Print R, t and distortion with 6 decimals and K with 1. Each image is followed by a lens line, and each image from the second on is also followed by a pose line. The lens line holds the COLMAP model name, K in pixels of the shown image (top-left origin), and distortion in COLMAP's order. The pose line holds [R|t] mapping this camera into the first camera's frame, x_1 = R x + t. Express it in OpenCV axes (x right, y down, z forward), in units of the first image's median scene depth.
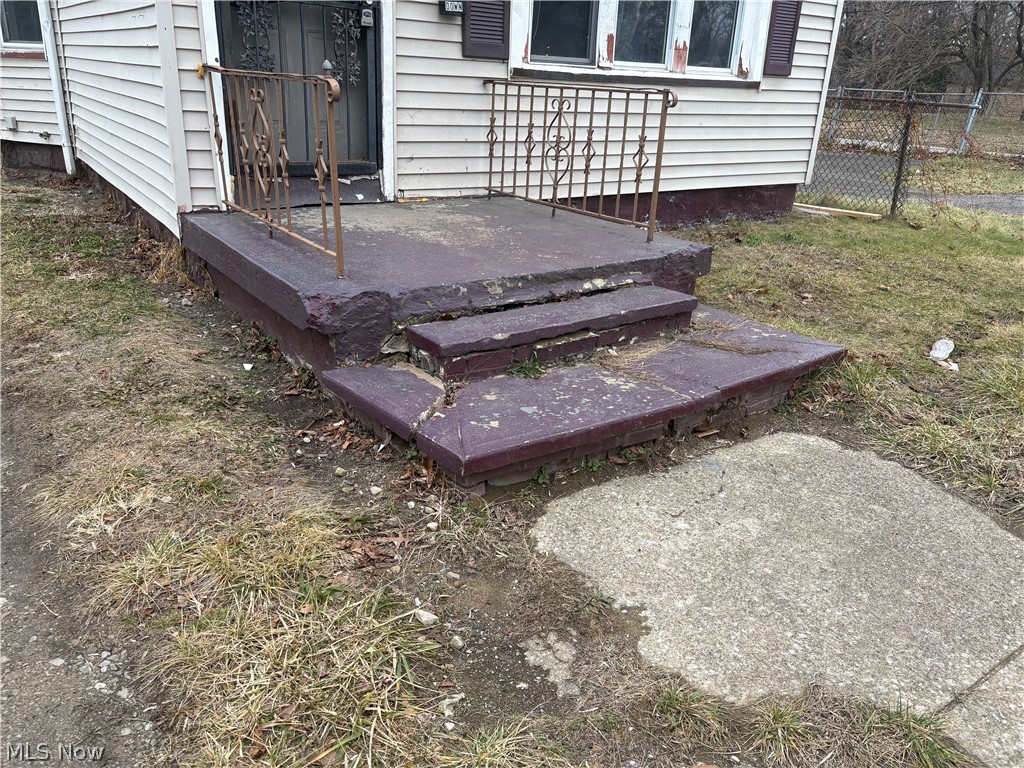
lens RADIAL K [[767.1, 0, 512.0], [0, 767.1, 384.0], [0, 0, 1]] dist [0.071797, -0.081072]
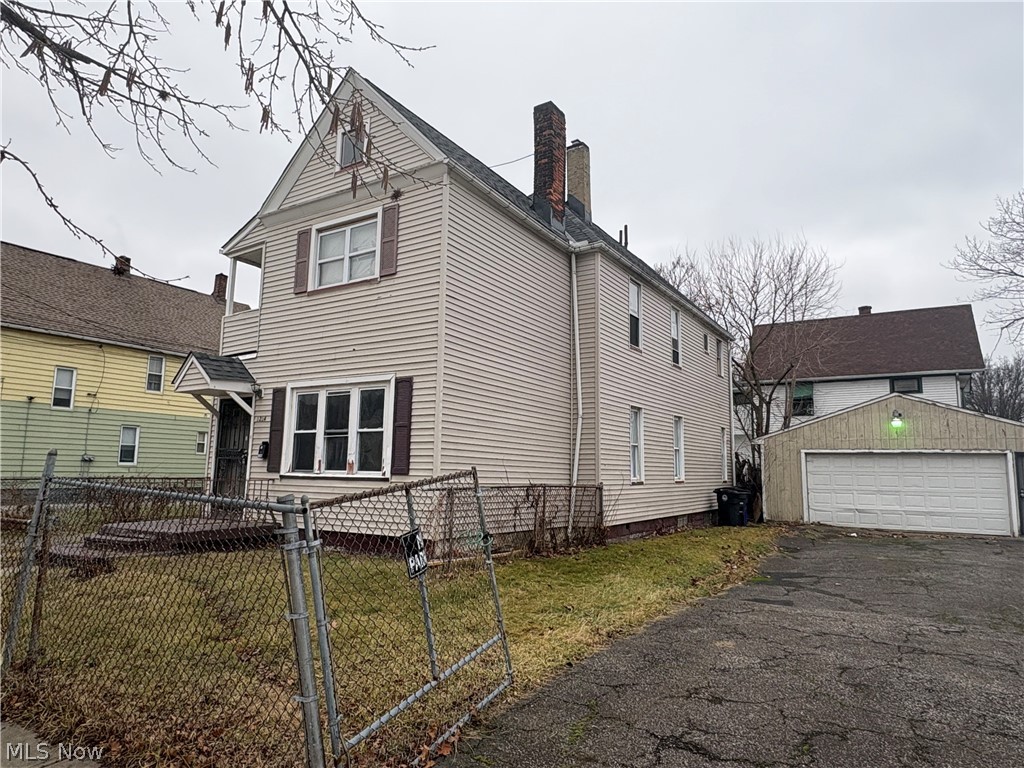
lens RADIAL K [[641.7, 0, 512.0], [0, 641.7, 384.0], [0, 0, 1]] dist [-0.000920, -0.000690]
pose [[0.394923, -0.162814, -0.904172, 2.373286], [-0.335990, 0.890398, -0.307087, -0.292016], [0.855071, 0.425068, 0.296935, 0.932534]]
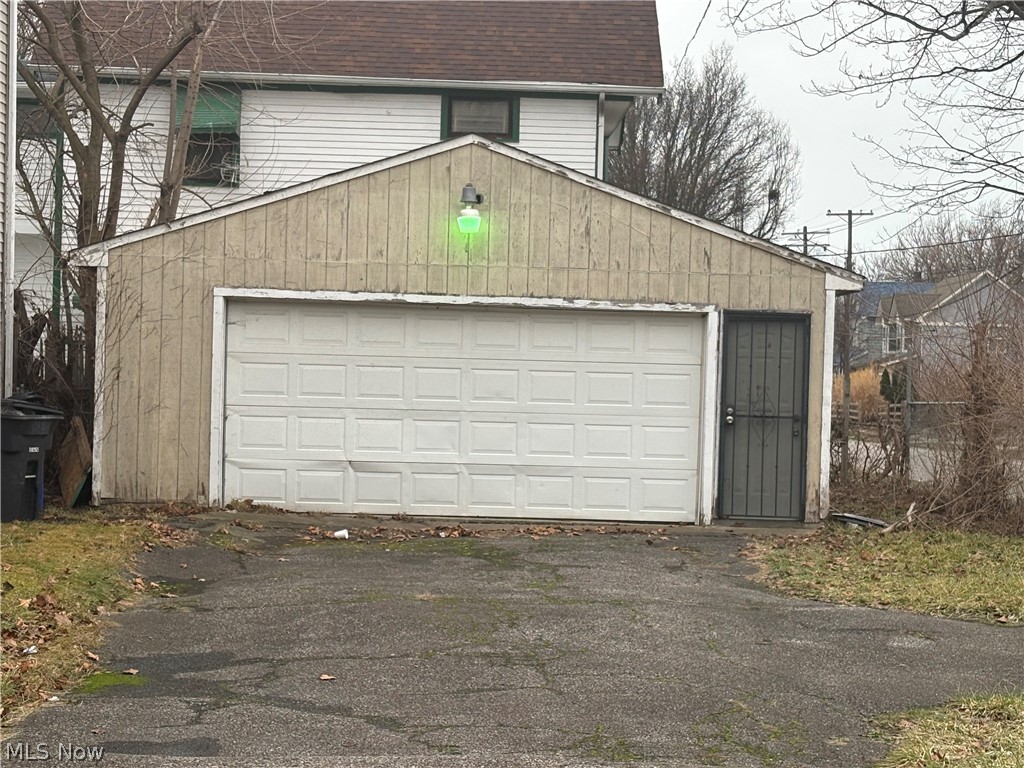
lens RADIAL K [[2087.8, 0, 512.0], [0, 2087.8, 384.0], [0, 0, 1]] dist [0.148262, 0.082493]
pose [[0.831188, -0.021196, -0.555587, 1.913384], [-0.193833, 0.925534, -0.325293, -0.272513], [0.521110, 0.378071, 0.765184, 0.848207]]
